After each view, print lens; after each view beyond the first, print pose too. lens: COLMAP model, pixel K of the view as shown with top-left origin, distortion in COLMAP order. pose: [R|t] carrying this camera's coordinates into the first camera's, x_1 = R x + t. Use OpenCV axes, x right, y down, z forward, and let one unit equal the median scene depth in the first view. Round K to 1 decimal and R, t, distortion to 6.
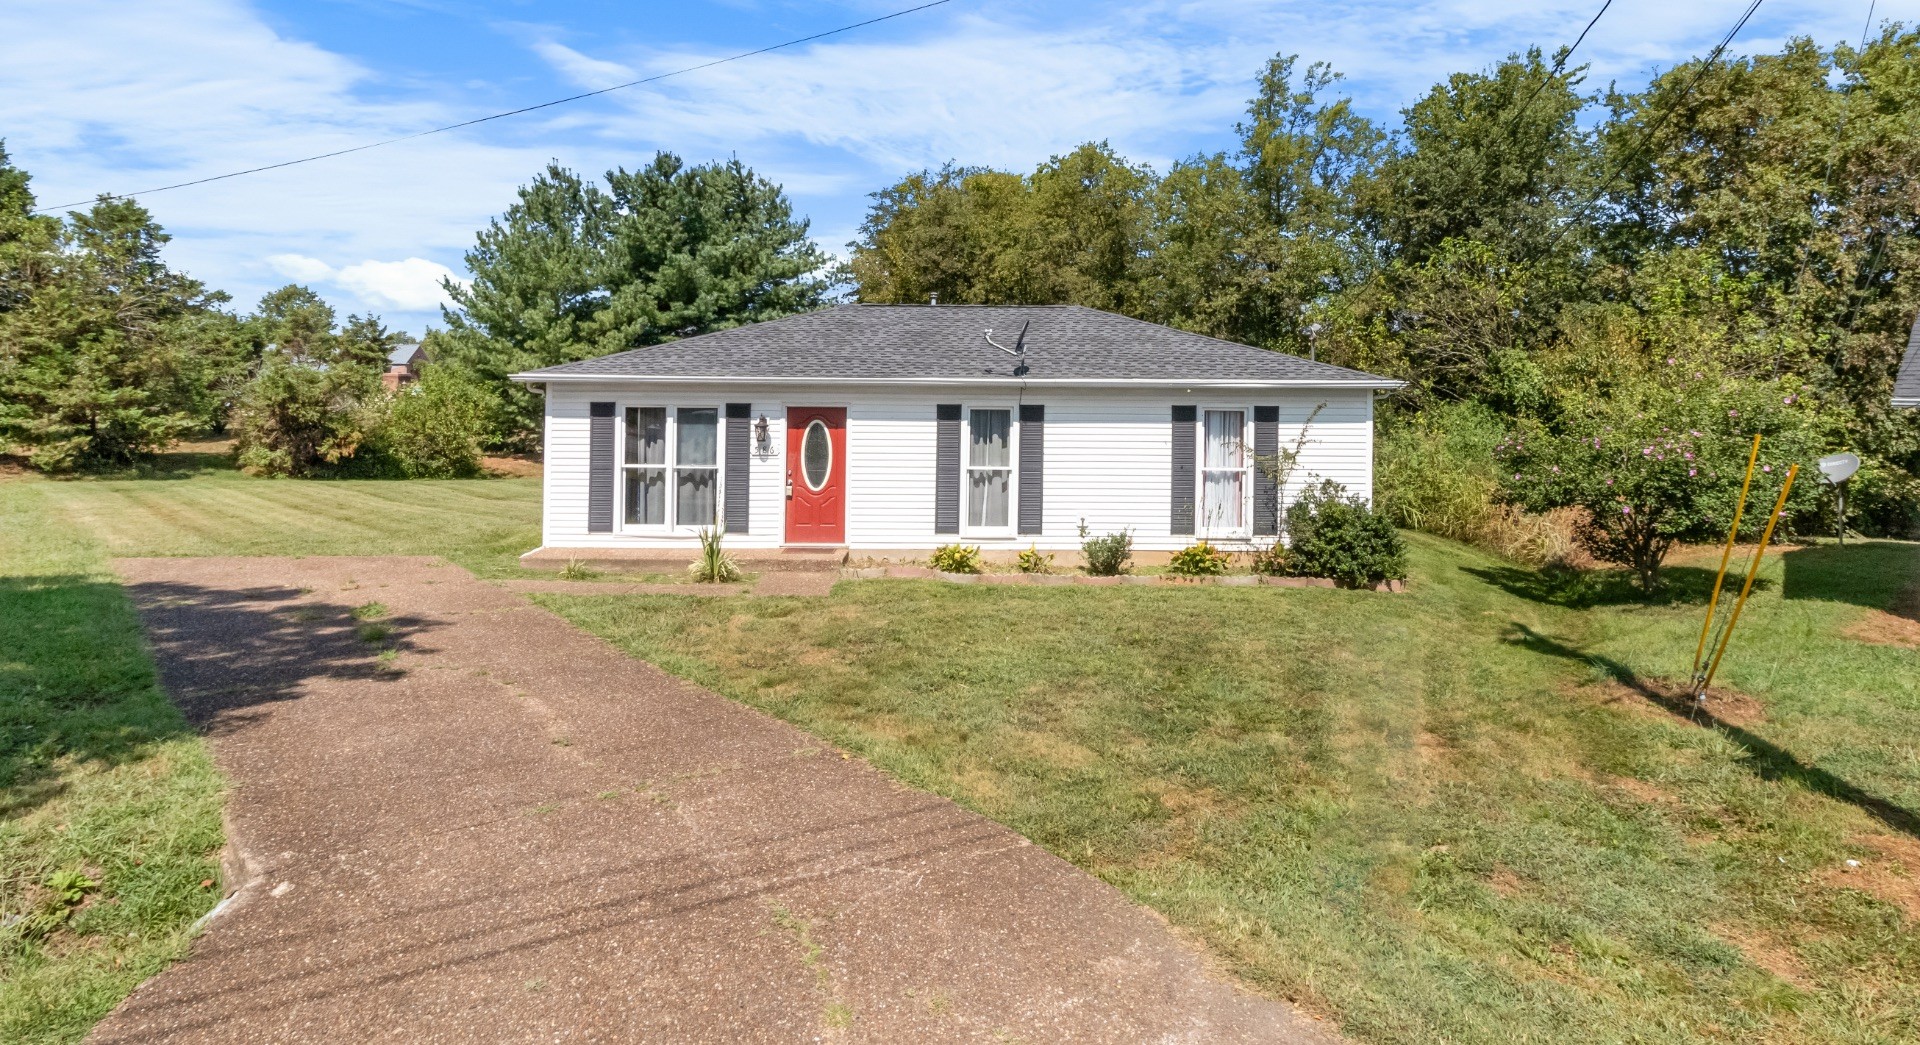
lens RADIAL K [[1090.3, 0, 974.7], [0, 1090.3, 364.7], [0, 0, 1]] dist [-0.000354, 0.023844]
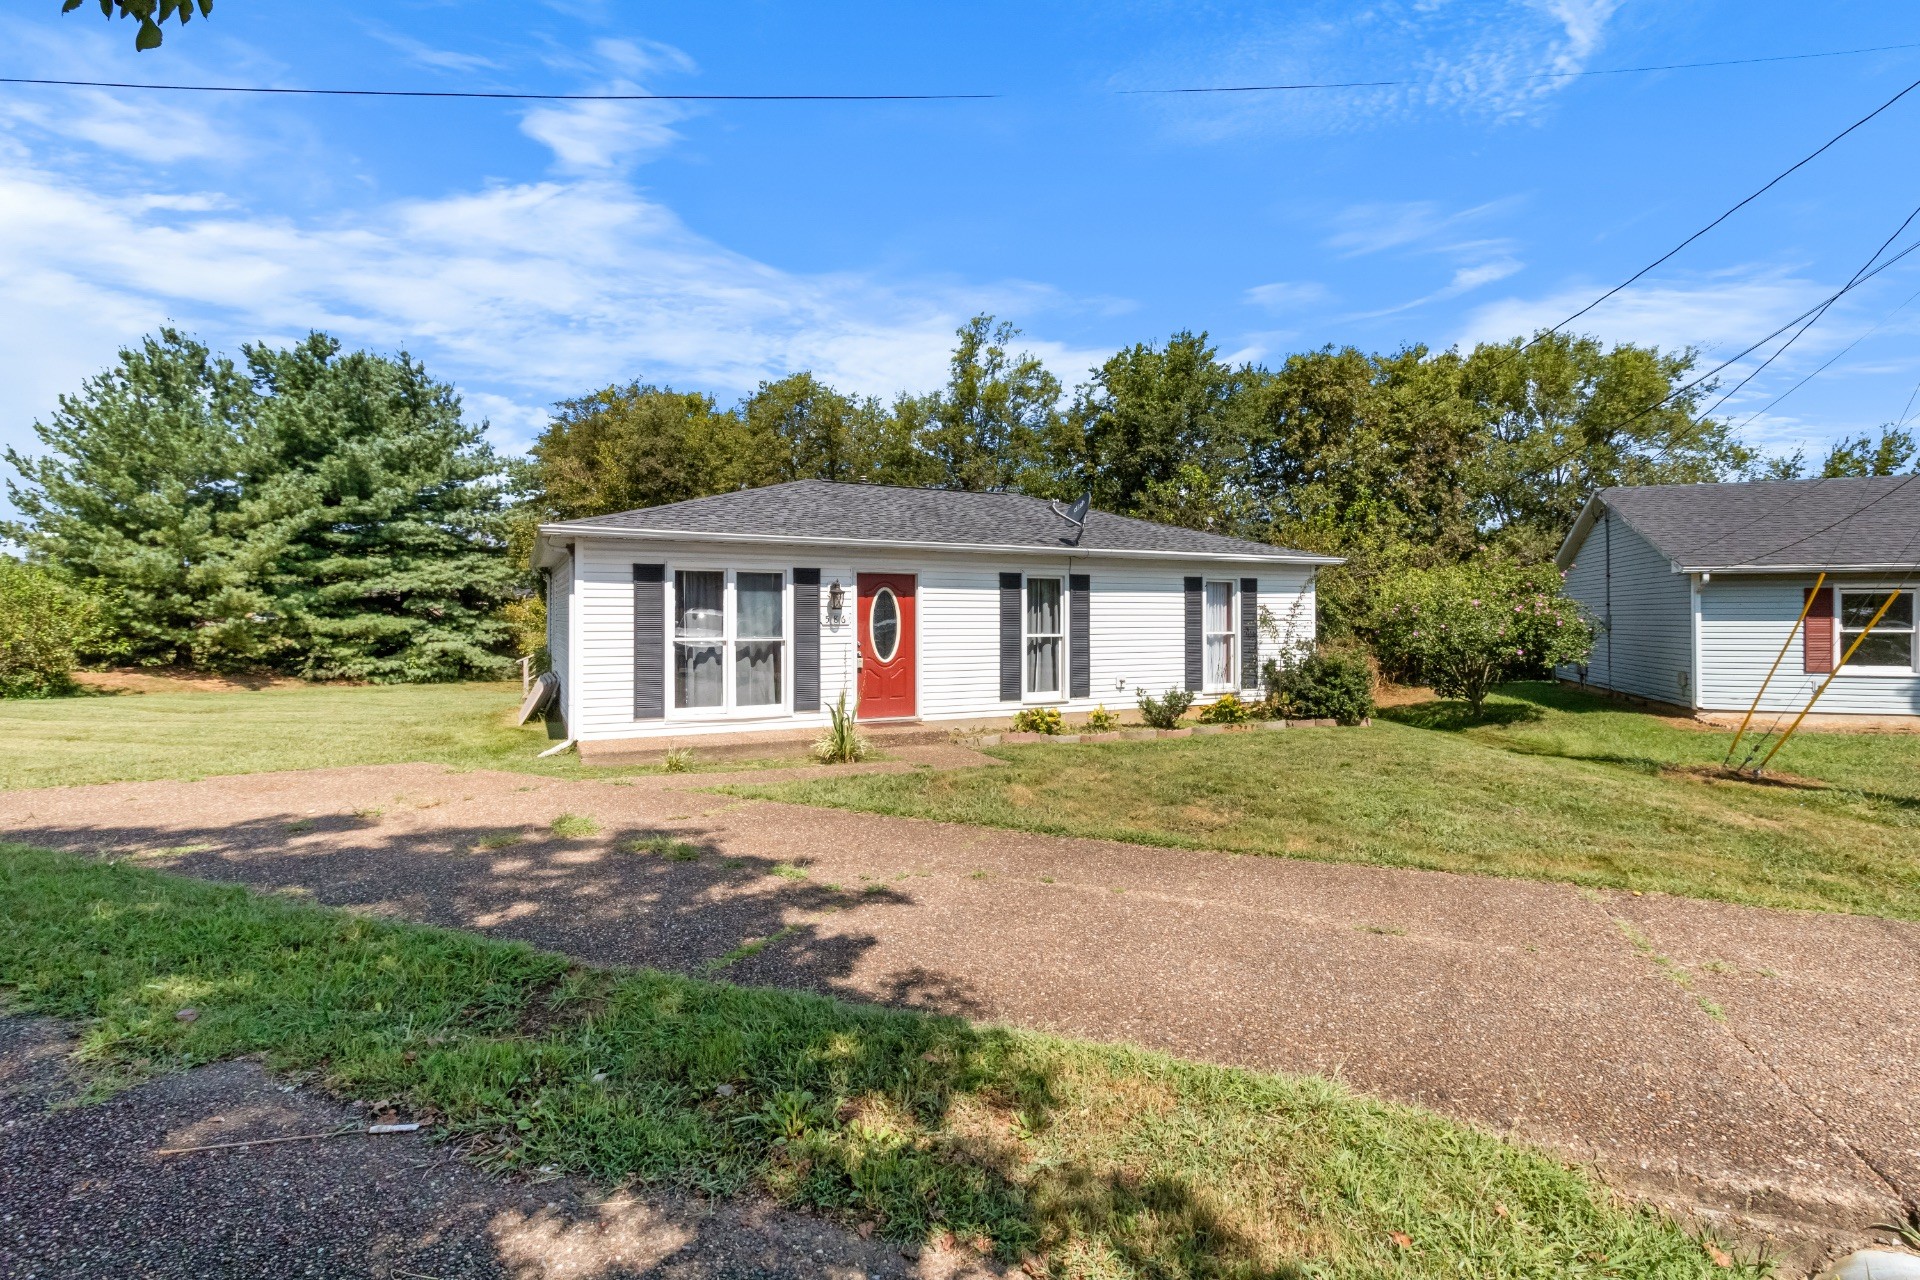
lens RADIAL K [[890.3, 0, 974.7], [0, 890.3, 616.9], [0, 0, 1]] dist [0.006102, -0.000362]
pose [[0.894470, -0.007242, 0.447070, -0.420693], [-0.007151, 0.999509, 0.030500, 0.052232], [-0.447071, -0.030478, 0.893979, 0.277300]]
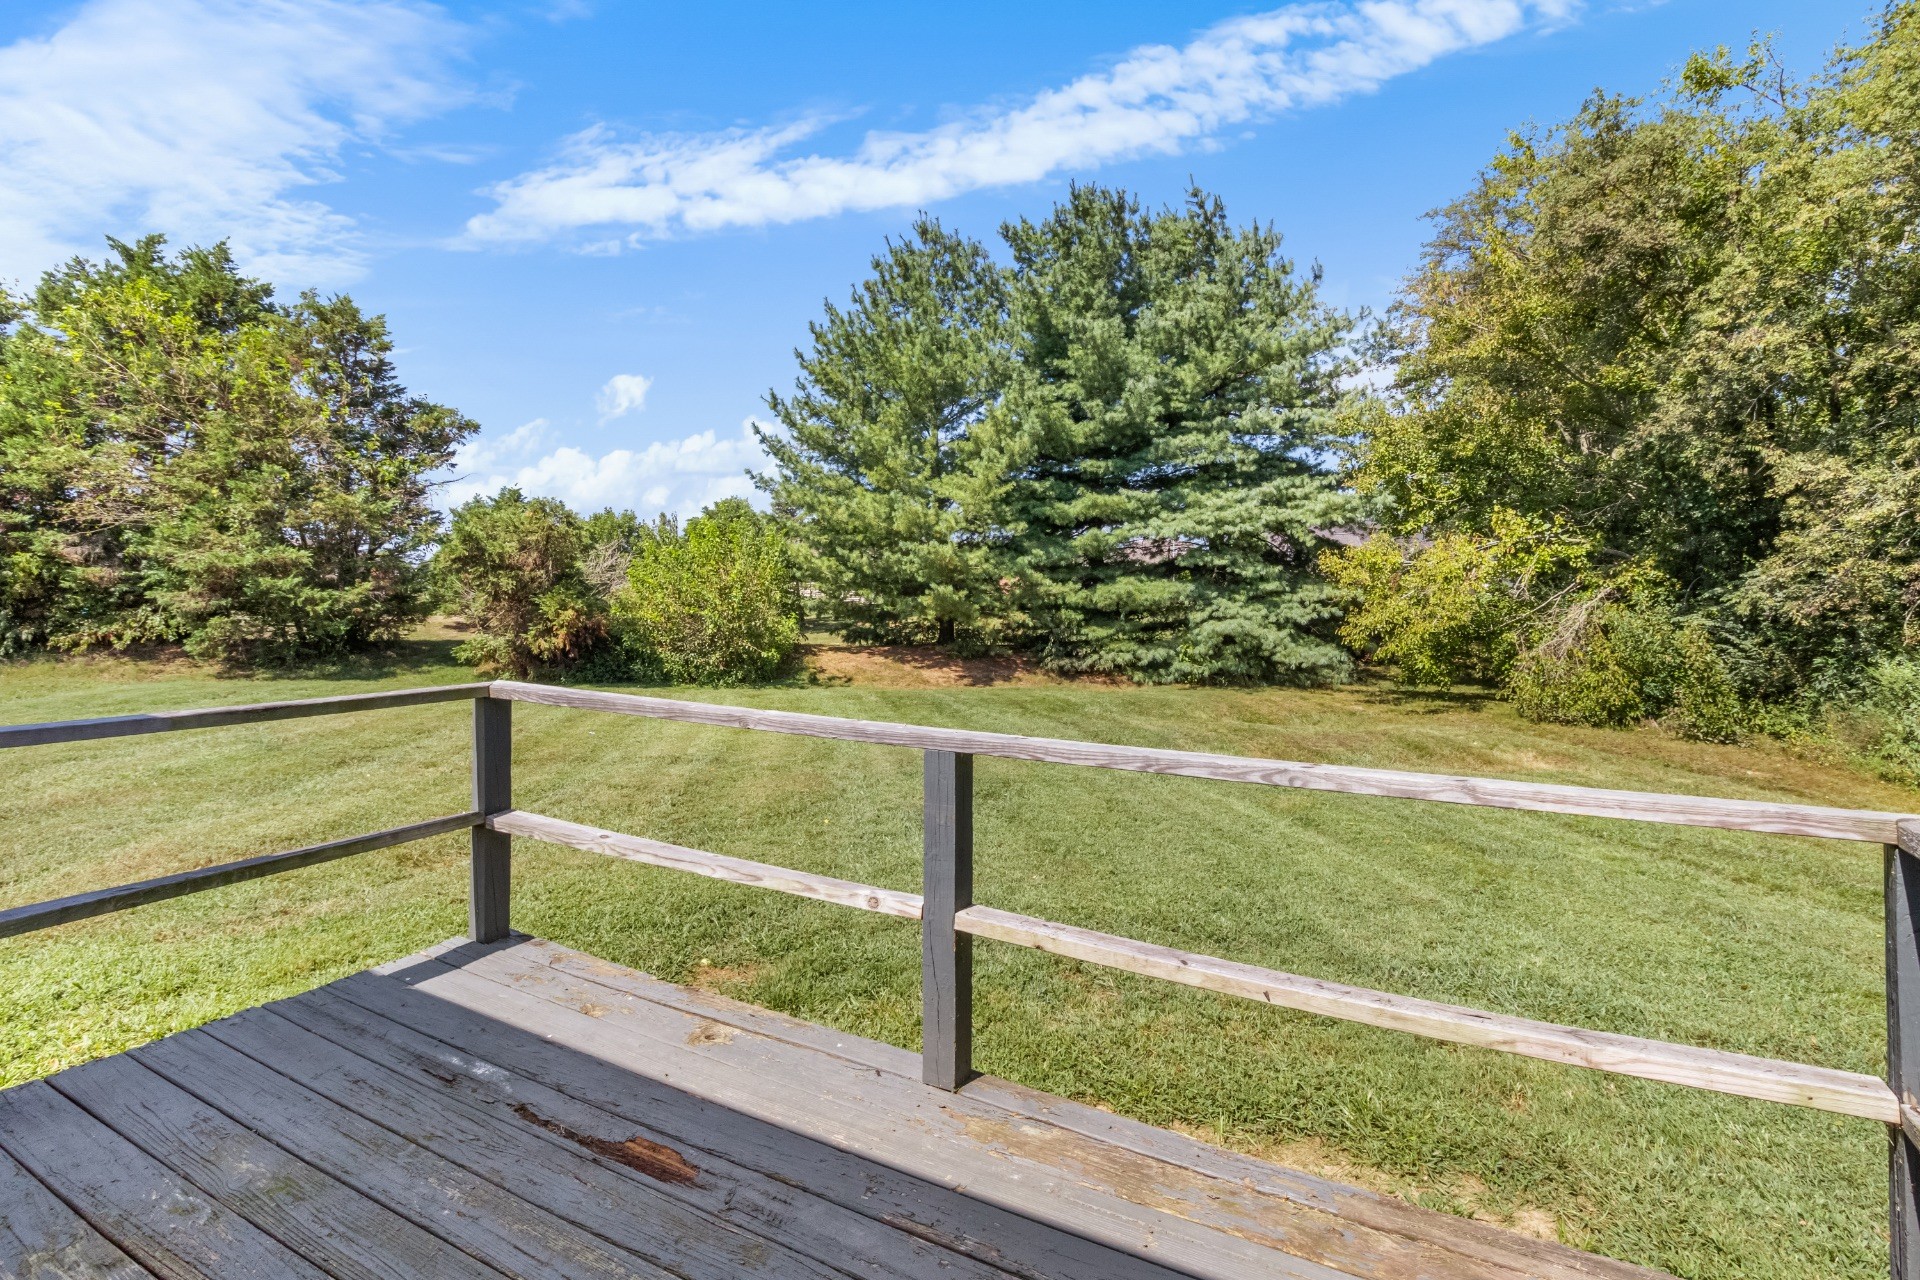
lens RADIAL K [[924.5, 0, 991.9], [0, 924.5, 597.6], [0, 0, 1]] dist [0.002637, 0.000416]
pose [[0.871096, -0.017759, -0.490792, -0.214772], [0.032339, 0.999251, 0.021241, 0.121805], [0.490047, -0.034375, 0.871018, 1.561583]]
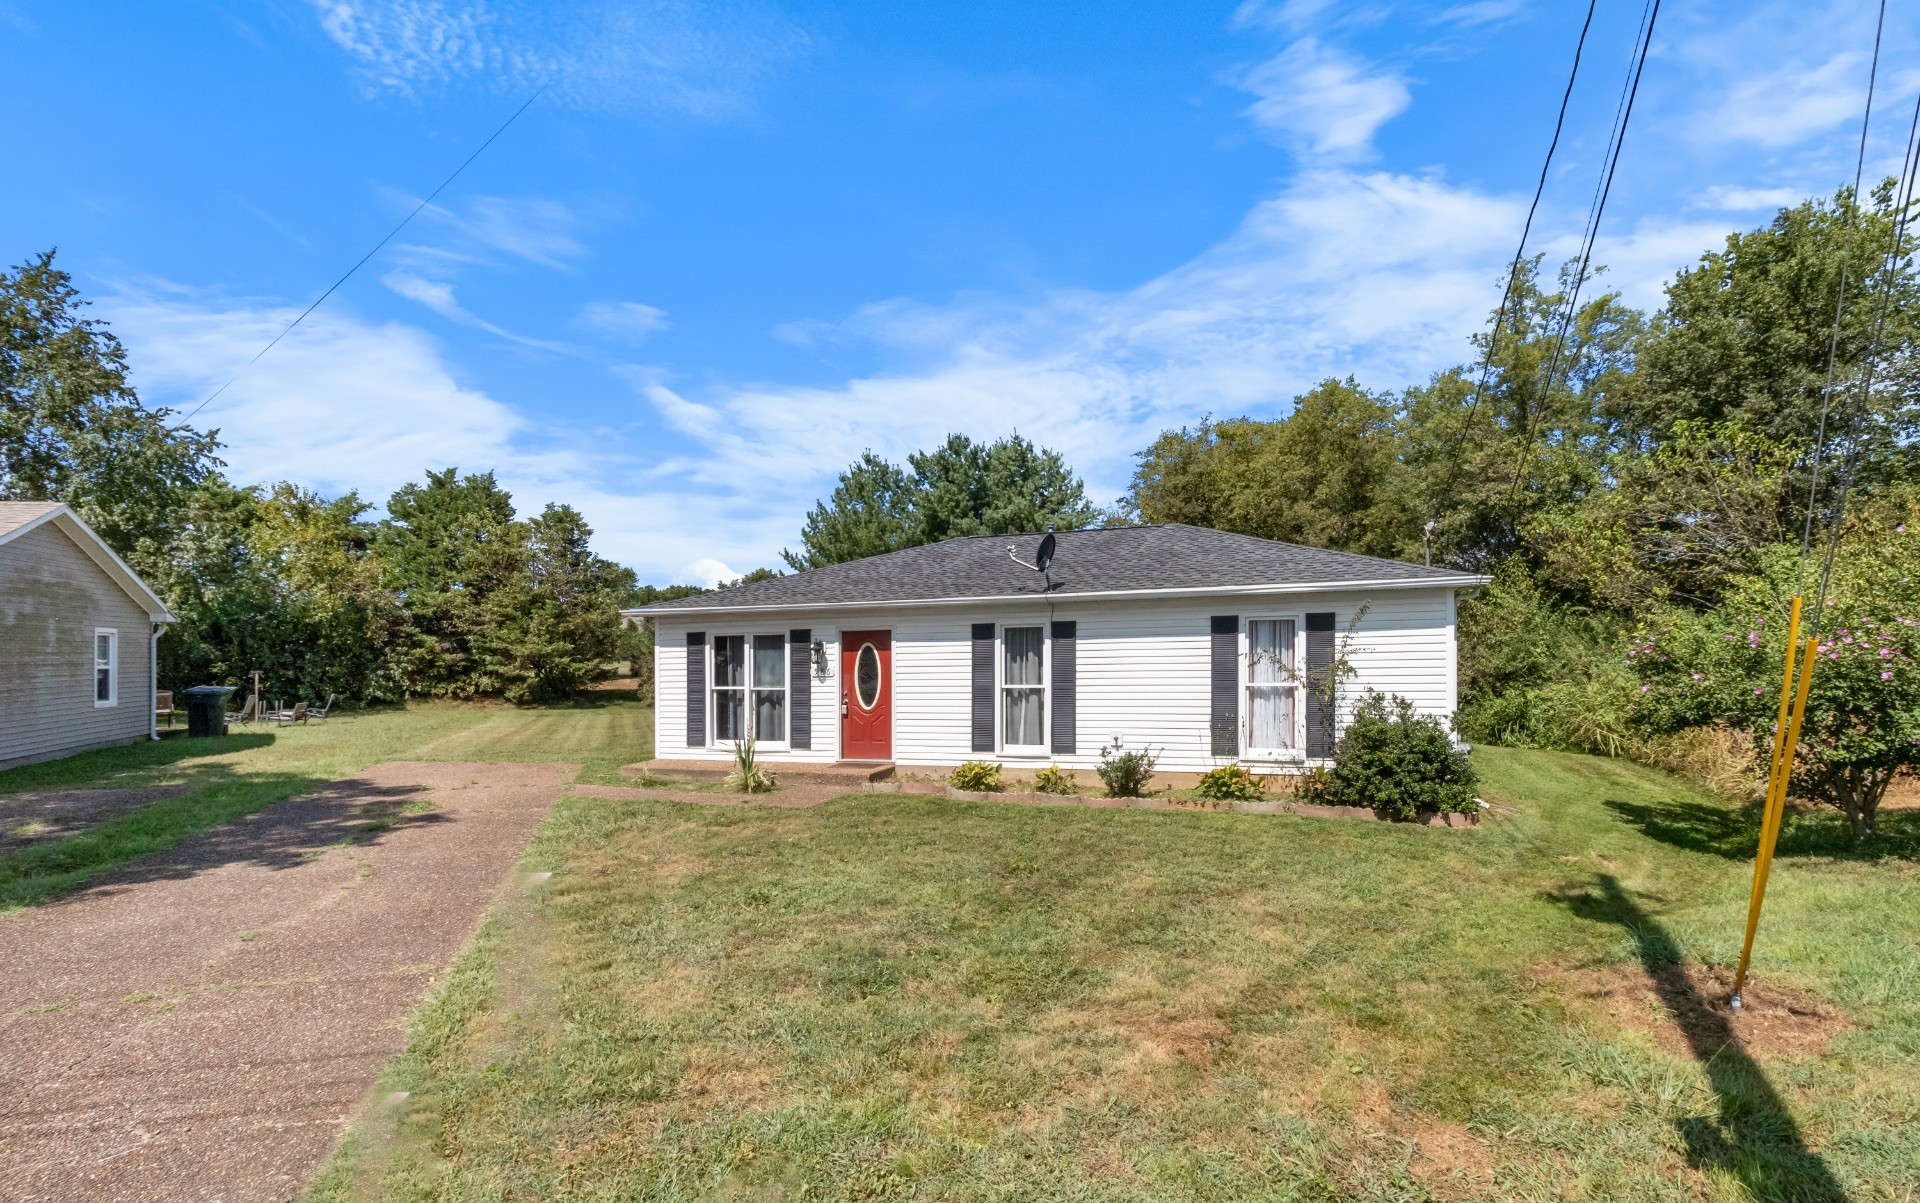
lens RADIAL K [[923.1, 0, 985.0], [0, 923.1, 631.9], [0, 0, 1]] dist [0.014541, -0.000574]
pose [[0.939136, -0.032096, -0.342043, 0.268798], [0.037860, 0.999231, 0.010186, 0.035540], [0.341453, -0.022516, 0.939629, 0.199971]]
